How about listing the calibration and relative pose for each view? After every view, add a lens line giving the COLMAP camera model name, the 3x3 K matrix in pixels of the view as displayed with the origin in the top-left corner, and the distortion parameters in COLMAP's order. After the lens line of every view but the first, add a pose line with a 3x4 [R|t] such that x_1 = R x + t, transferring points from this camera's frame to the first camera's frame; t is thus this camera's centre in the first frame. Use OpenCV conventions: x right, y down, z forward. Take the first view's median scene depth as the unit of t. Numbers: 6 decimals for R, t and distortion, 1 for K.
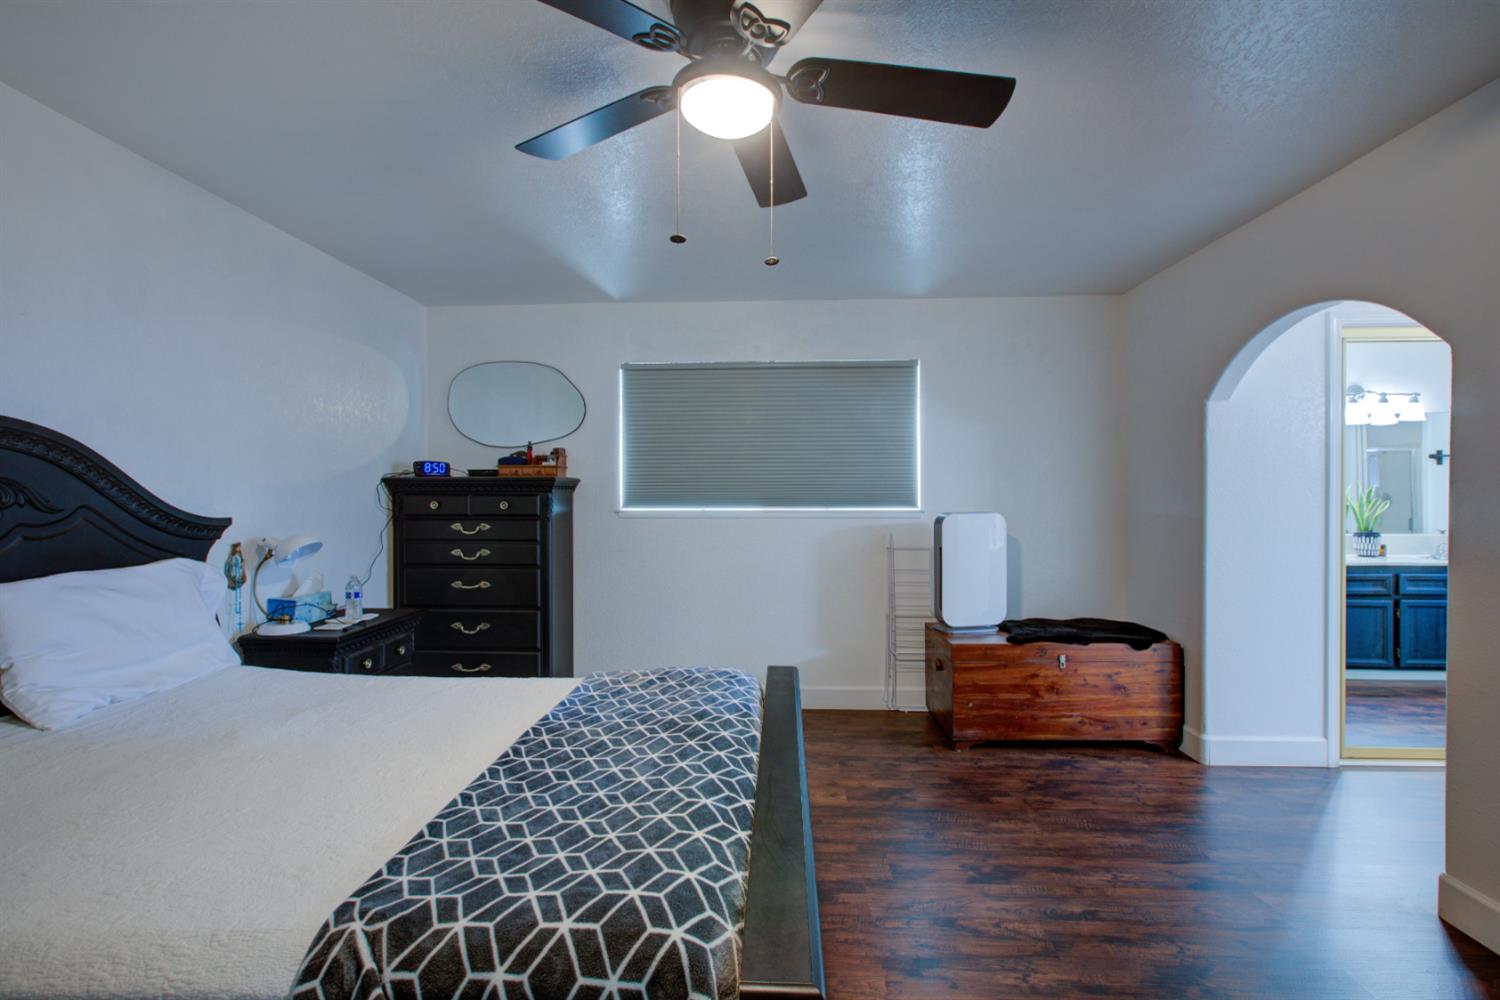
lens RADIAL K [[685.7, 0, 746.1], [0, 685.7, 498.2], [0, 0, 1]] dist [-0.000701, 0.000928]
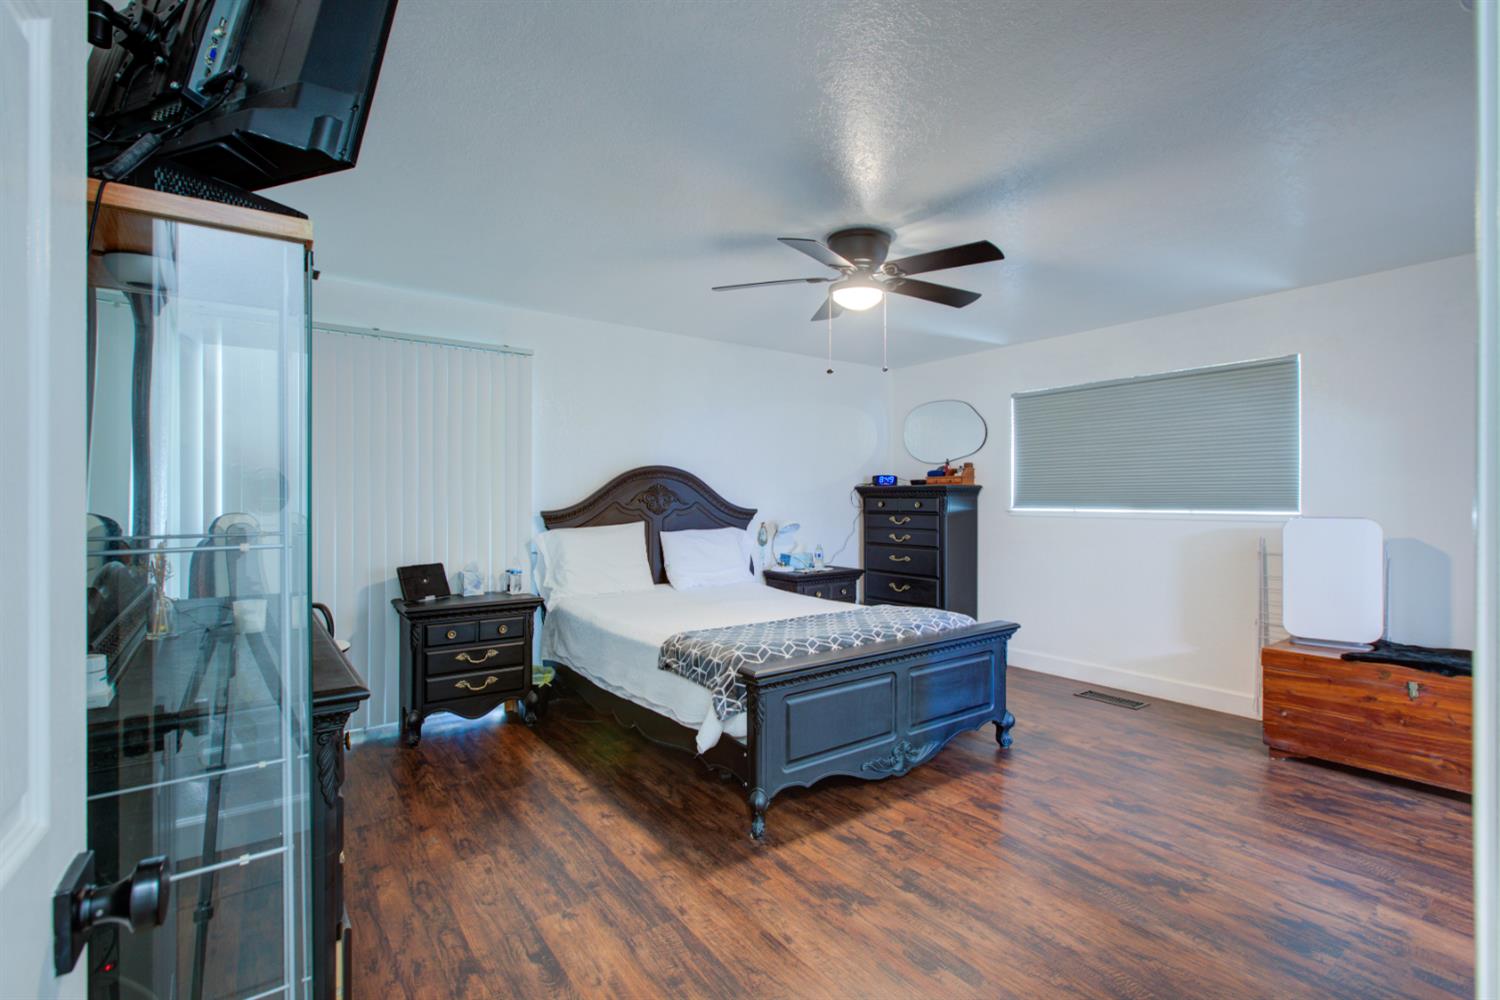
lens RADIAL K [[685.7, 0, 746.1], [0, 685.7, 498.2], [0, 0, 1]] dist [-0.000701, 0.000928]
pose [[0.627408, 0.002738, -0.778686, 0.557328], [-0.006091, 0.999980, -0.001392, 0.000415], [0.778667, 0.005616, 0.627413, -0.193557]]
